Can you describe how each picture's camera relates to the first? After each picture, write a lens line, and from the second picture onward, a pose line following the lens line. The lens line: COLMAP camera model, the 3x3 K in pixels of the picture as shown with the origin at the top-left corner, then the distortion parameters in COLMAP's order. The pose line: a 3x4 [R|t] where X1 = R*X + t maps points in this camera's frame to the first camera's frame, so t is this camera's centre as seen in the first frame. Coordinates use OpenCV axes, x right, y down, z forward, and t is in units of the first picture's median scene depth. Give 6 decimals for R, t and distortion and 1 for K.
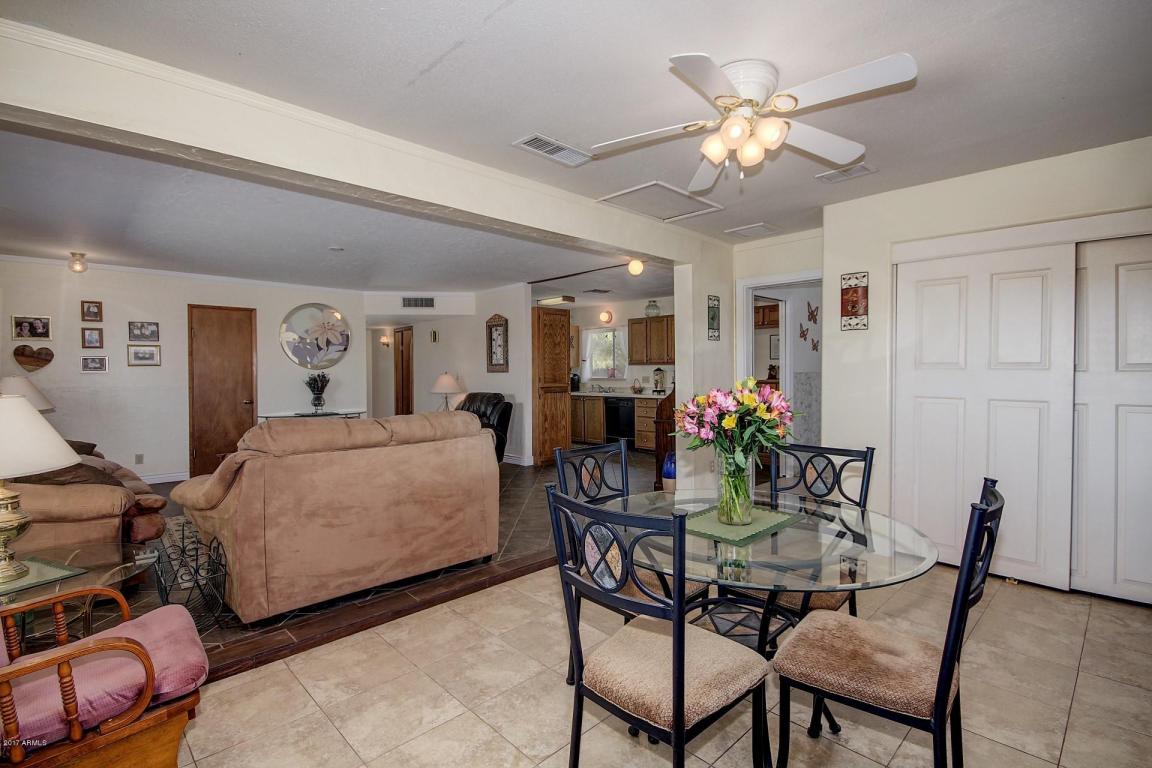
lens RADIAL K [[536.8, 0, 576.8], [0, 536.8, 379.4], [0, 0, 1]] dist [0.031188, -0.022286]
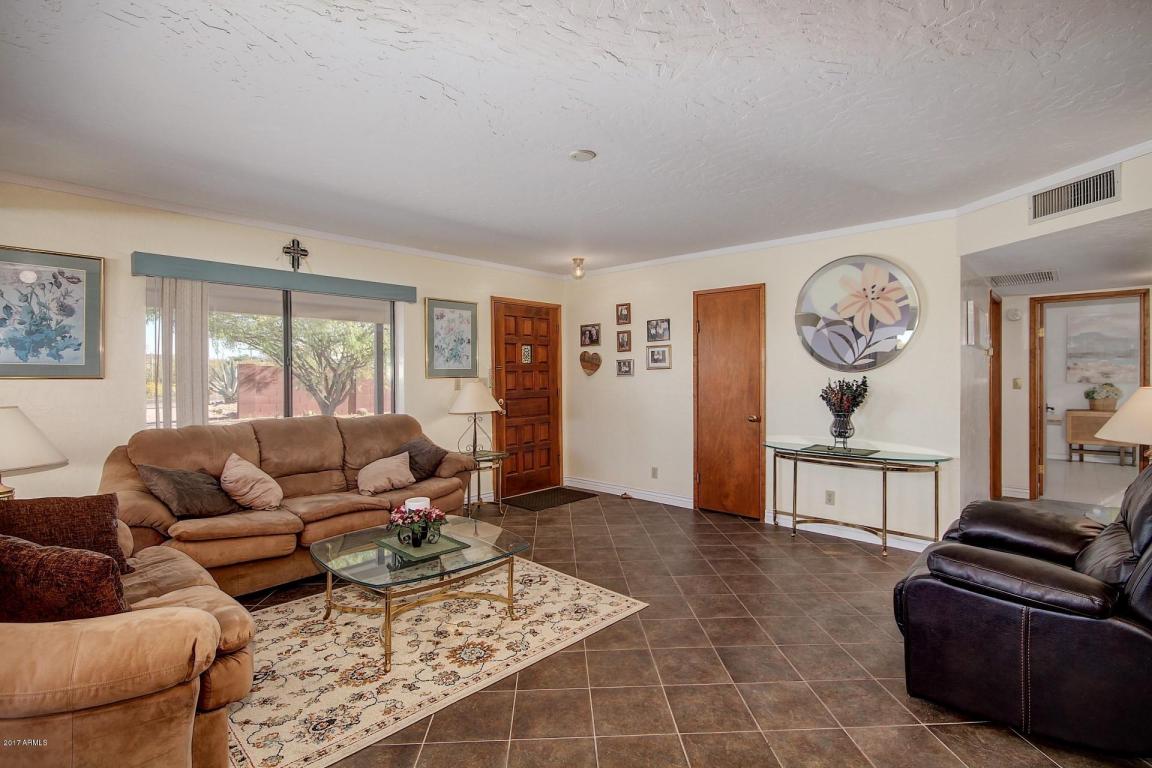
lens RADIAL K [[548.9, 0, 584.5], [0, 548.9, 378.5], [0, 0, 1]] dist [-0.001500, -0.000049]
pose [[0.068725, 0.015554, -0.997514, 0.082259], [-0.007522, 0.999858, 0.015073, -0.020044], [0.997607, 0.006467, 0.068832, 0.739981]]
